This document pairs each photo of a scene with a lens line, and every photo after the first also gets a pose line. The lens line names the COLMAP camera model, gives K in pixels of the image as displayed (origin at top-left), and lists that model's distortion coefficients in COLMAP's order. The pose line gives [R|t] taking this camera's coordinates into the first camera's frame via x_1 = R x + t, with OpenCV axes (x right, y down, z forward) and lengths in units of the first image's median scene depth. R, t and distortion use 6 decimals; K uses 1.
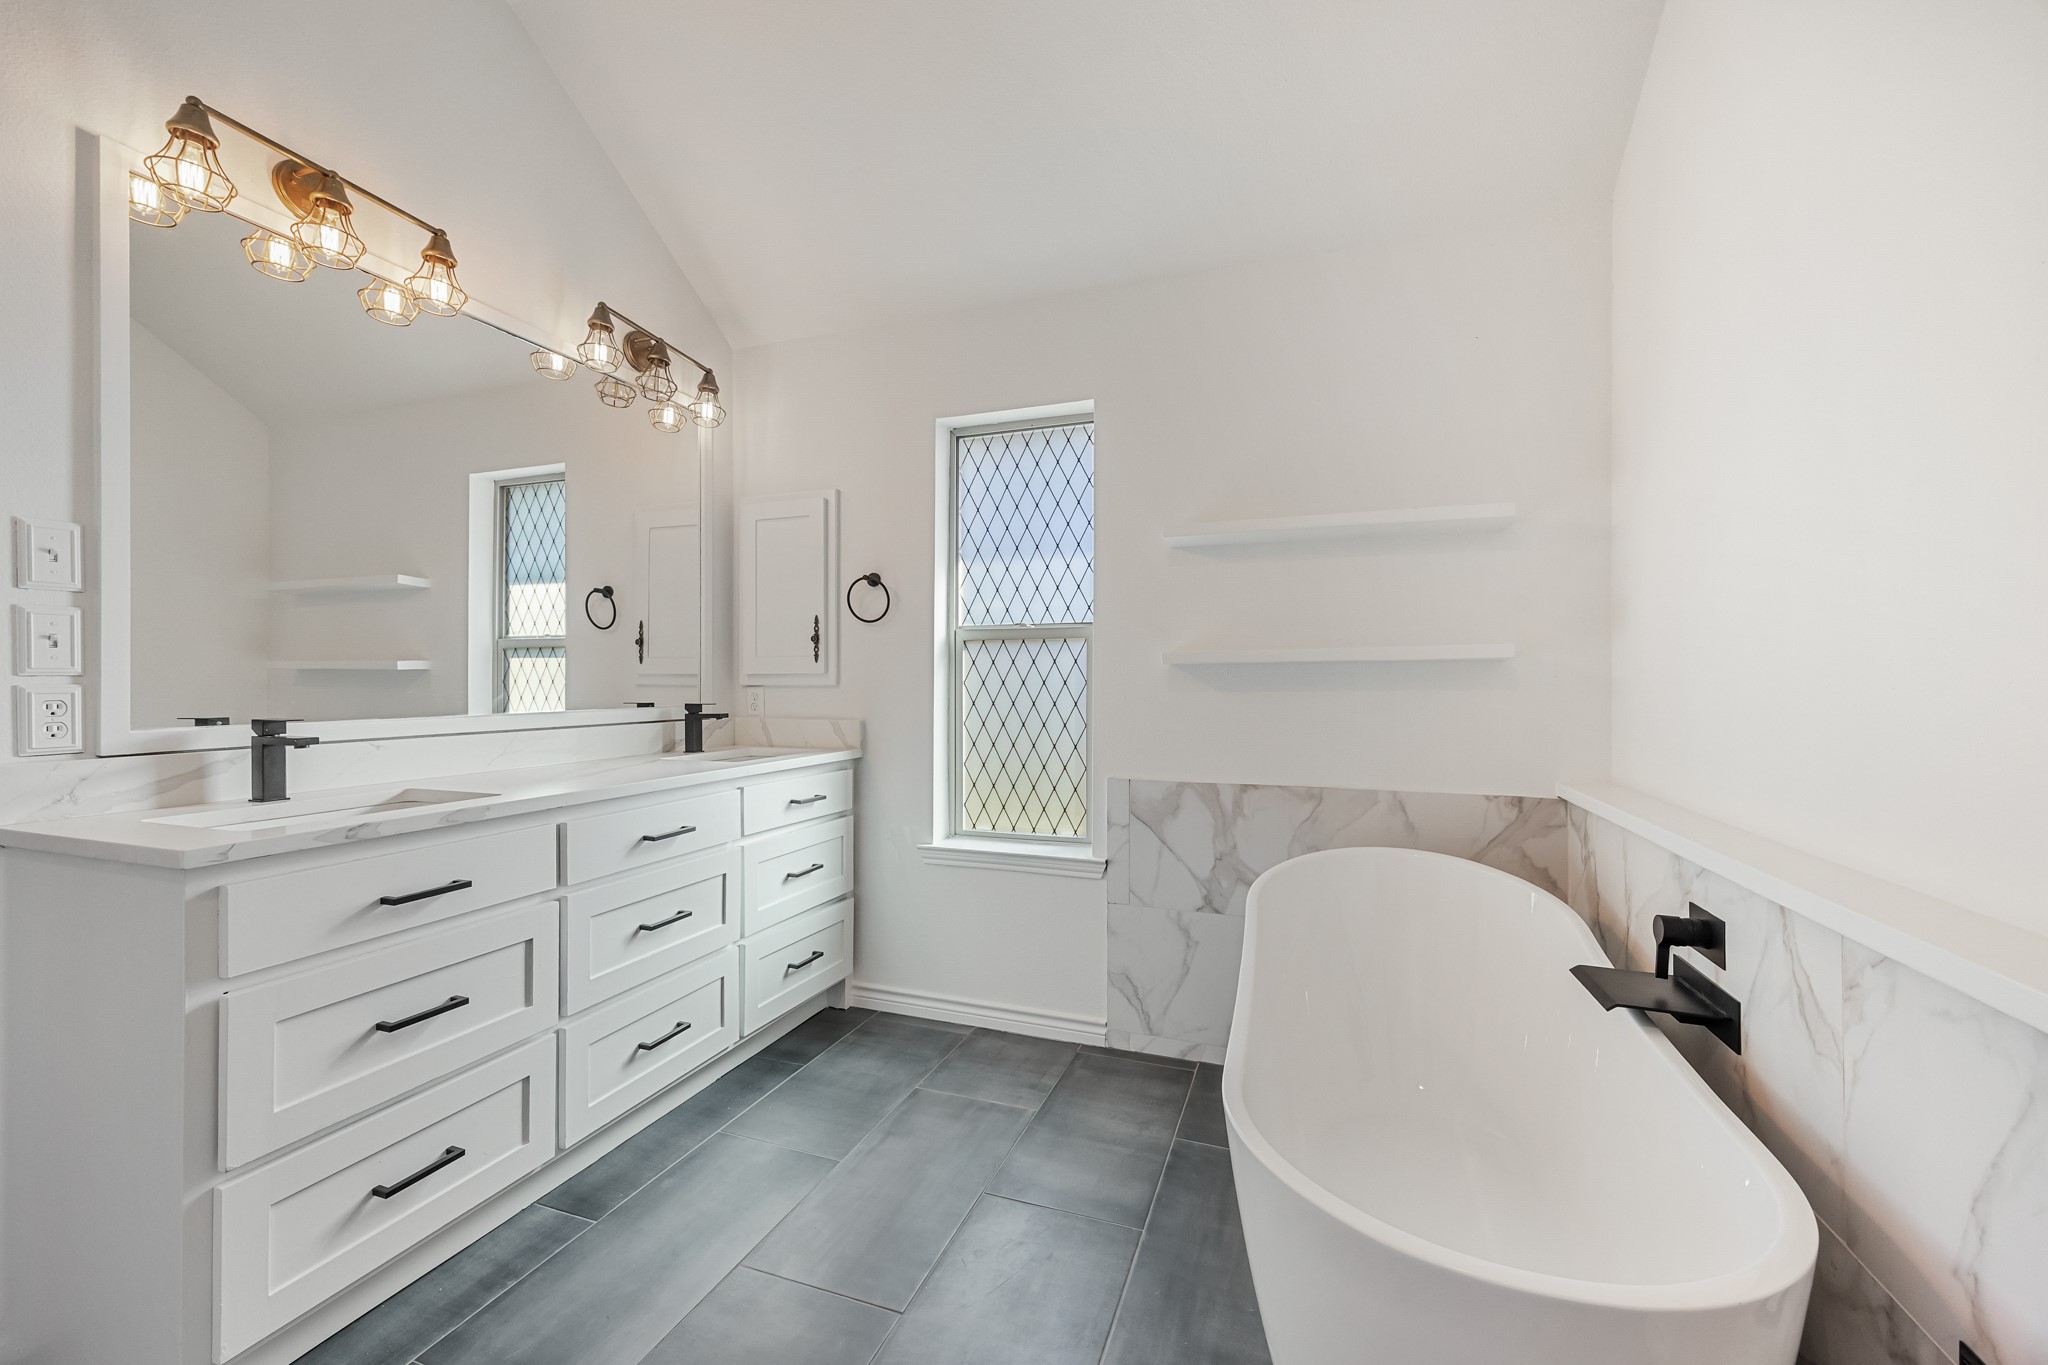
lens RADIAL K [[795.5, 0, 990.9], [0, 795.5, 668.1], [0, 0, 1]] dist [0.000007, -0.000403]
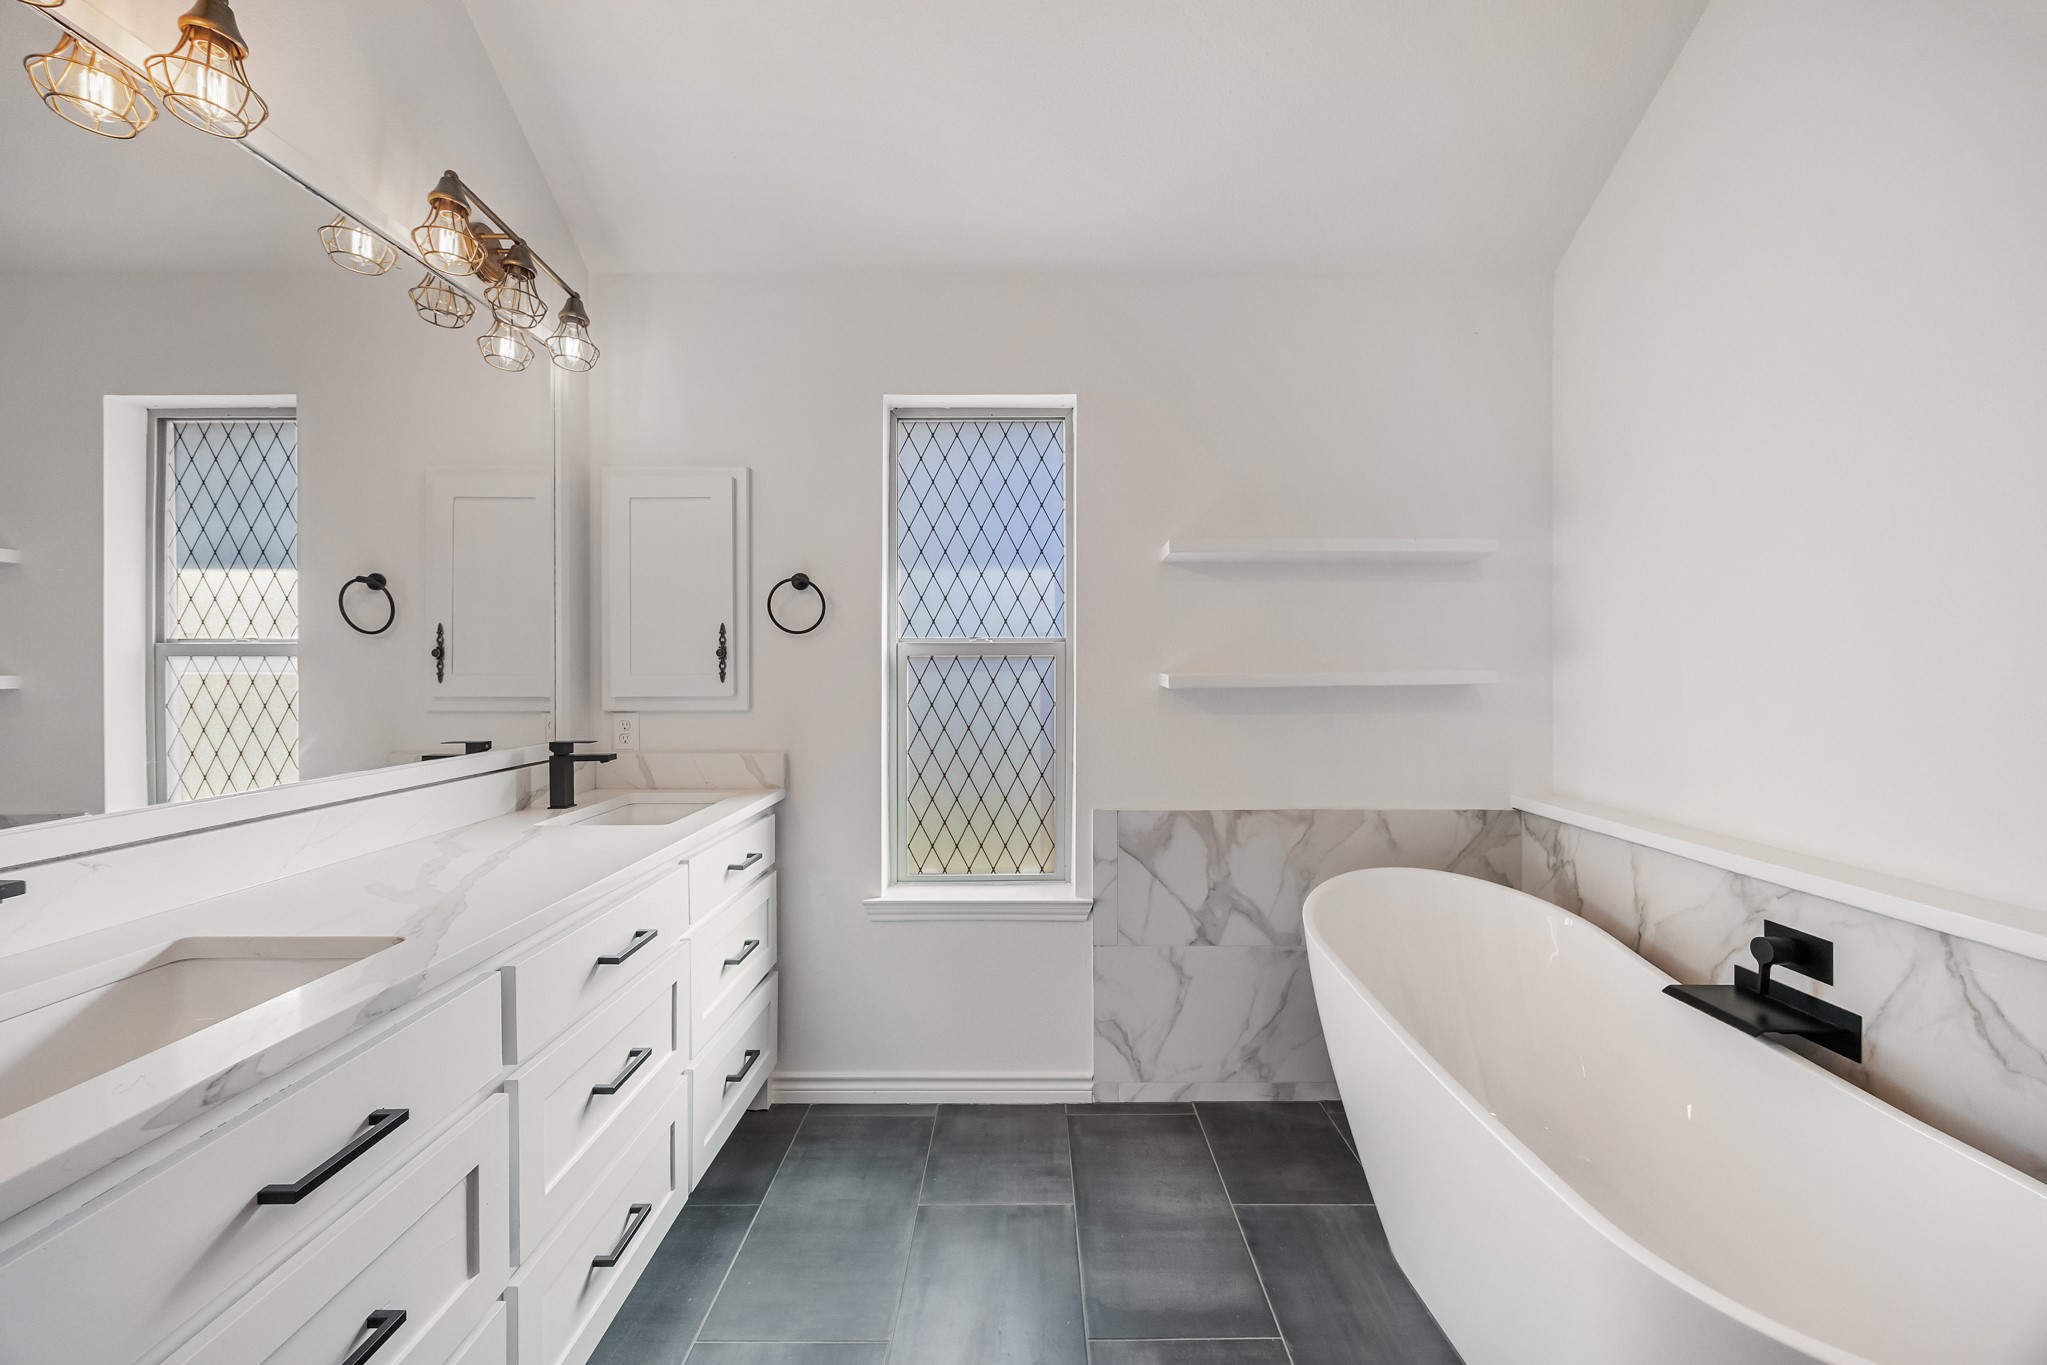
lens RADIAL K [[795.1, 0, 1028.4], [0, 795.1, 662.7], [0, 0, 1]] dist [0.000007, -0.000403]
pose [[0.936748, -0.001054, 0.350002, -0.245533], [-0.000559, 0.999990, 0.004509, -0.035905], [-0.350003, -0.004419, 0.936738, 0.167770]]
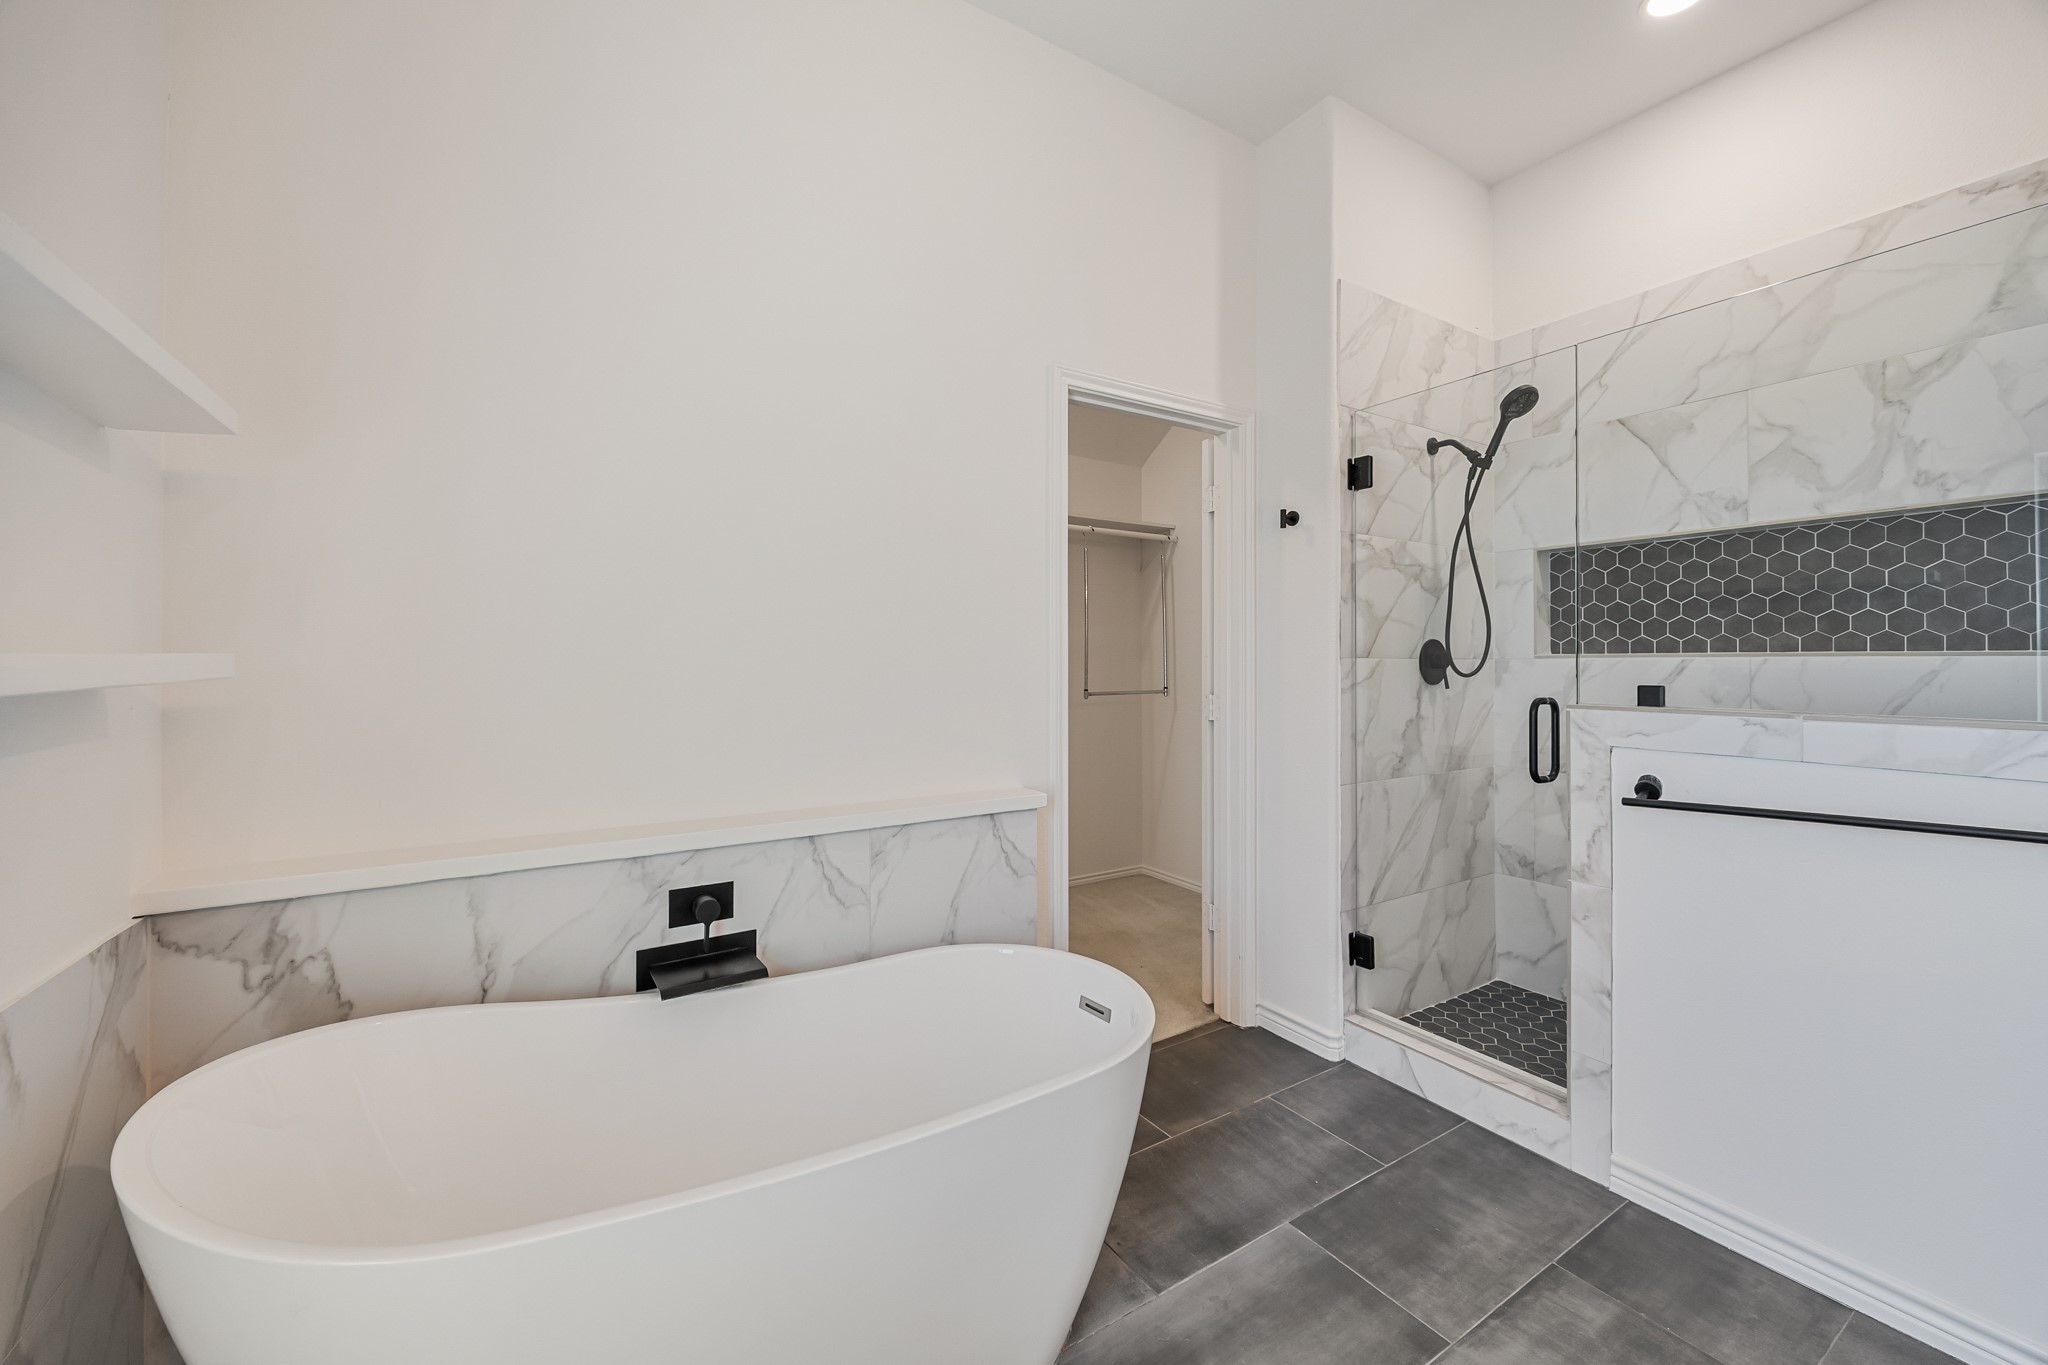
lens RADIAL K [[795.5, 0, 1024.0], [0, 795.5, 676.5], [0, 0, 1]] dist [0.000007, -0.000403]
pose [[-0.790619, -0.002246, 0.612305, -0.126931], [0.002125, 0.999977, 0.006412, -0.013520], [-0.612305, 0.006370, -0.790596, 0.839101]]
